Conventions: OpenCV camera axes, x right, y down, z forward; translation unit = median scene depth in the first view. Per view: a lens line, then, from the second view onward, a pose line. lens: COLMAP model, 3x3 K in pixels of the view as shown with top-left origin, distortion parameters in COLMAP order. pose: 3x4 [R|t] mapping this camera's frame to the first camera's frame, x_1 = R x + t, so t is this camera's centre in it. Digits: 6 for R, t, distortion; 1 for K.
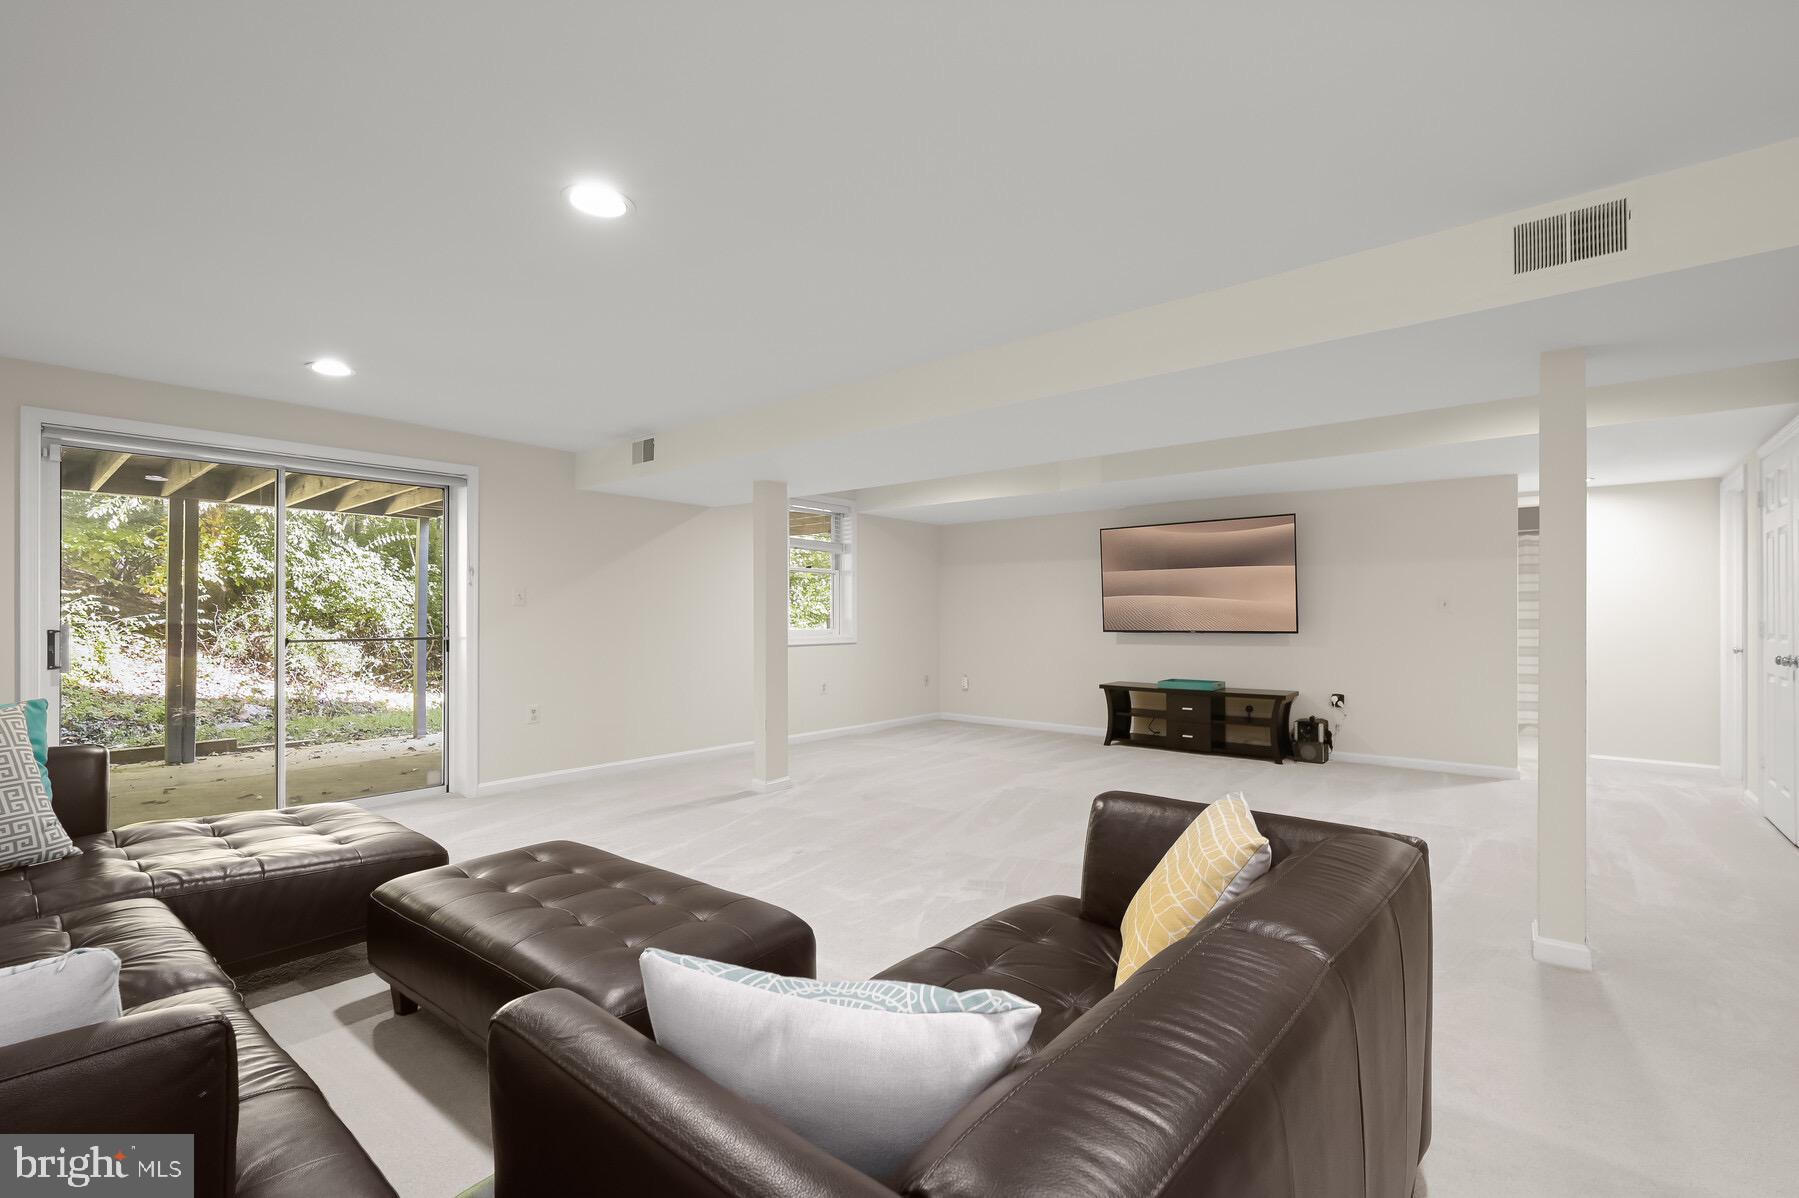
lens RADIAL K [[790.3, 0, 901.5], [0, 790.3, 606.1], [0, 0, 1]] dist [-0.055202, 0.000107]
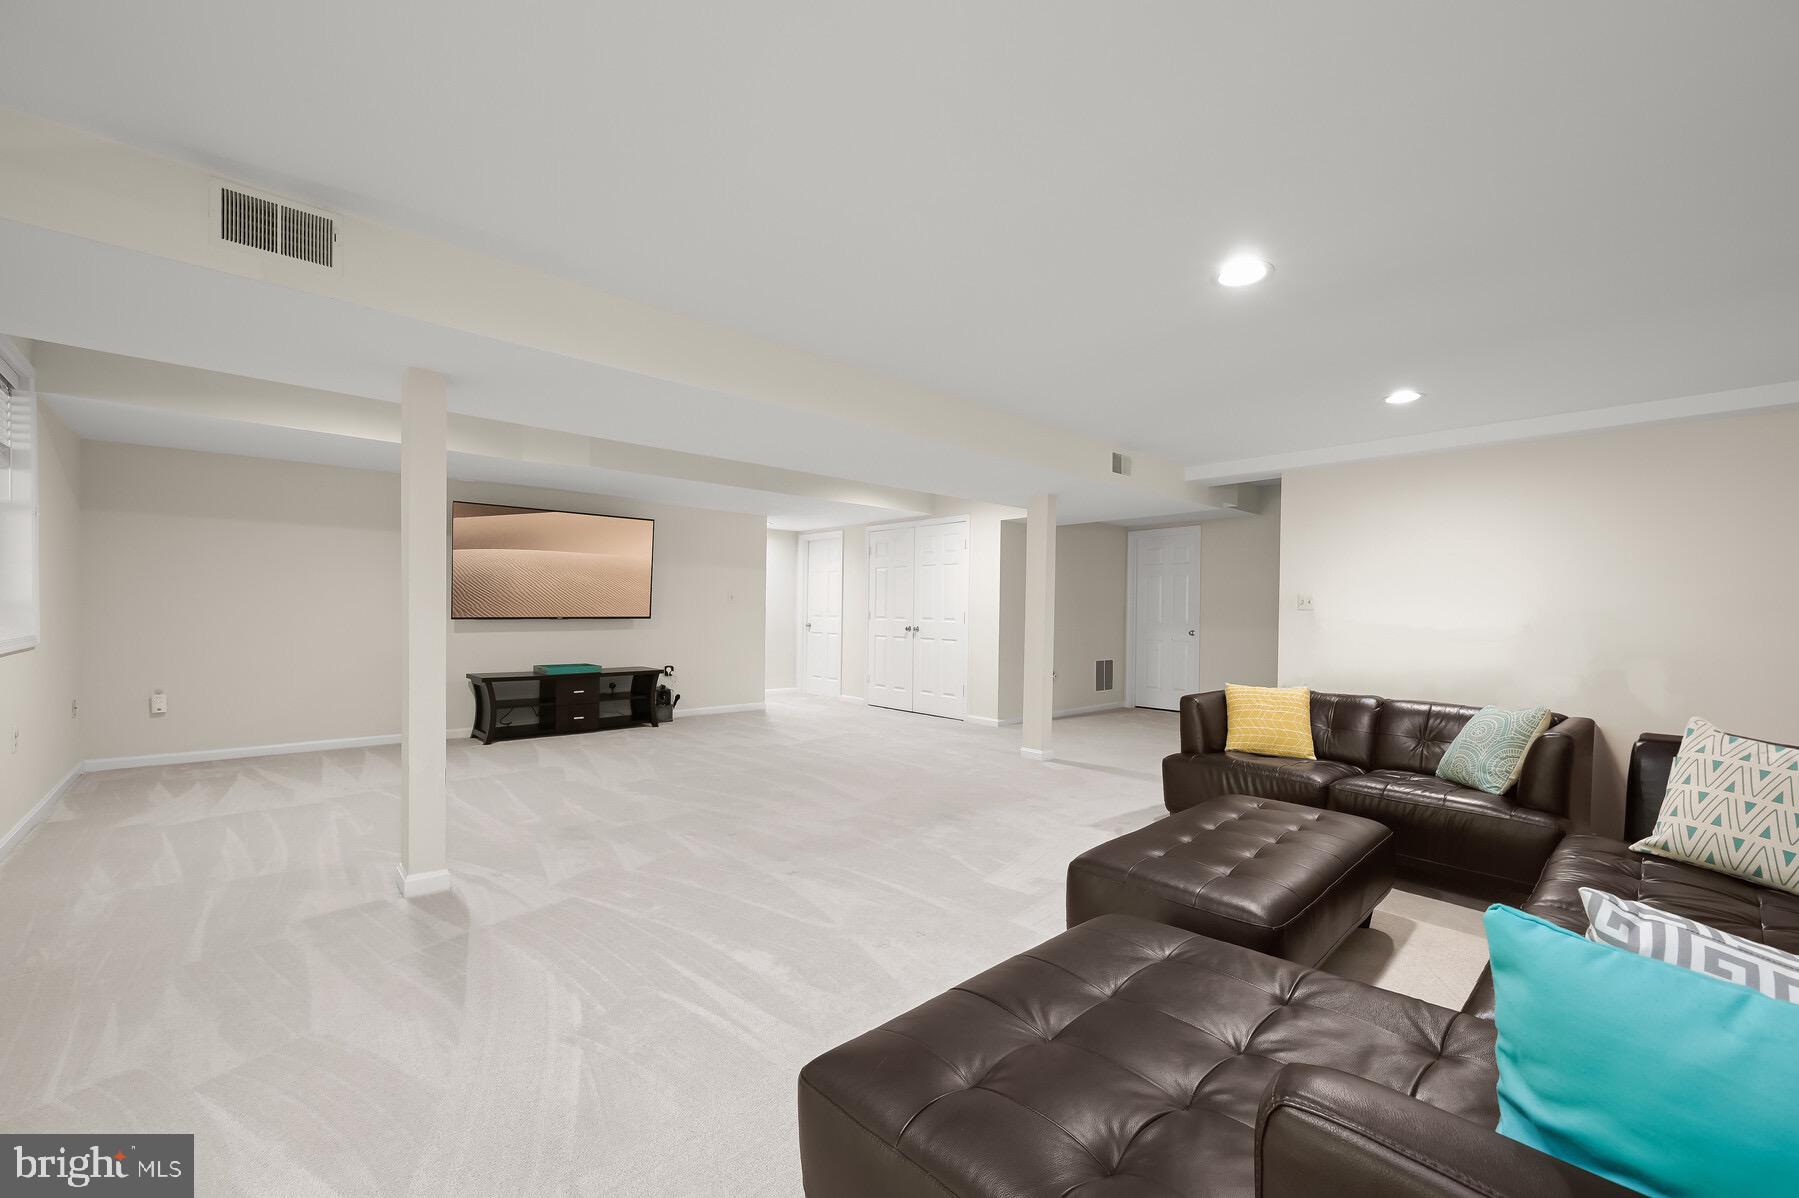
lens RADIAL K [[722.2, 0, 902.1], [0, 722.2, 618.5], [0, 0, 1]] dist [0.010906, 0.000024]
pose [[0.127428, -0.014115, 0.991747, -0.536460], [-0.029431, 0.999405, 0.018006, 0.003652], [-0.991411, -0.031483, 0.126937, 0.459110]]
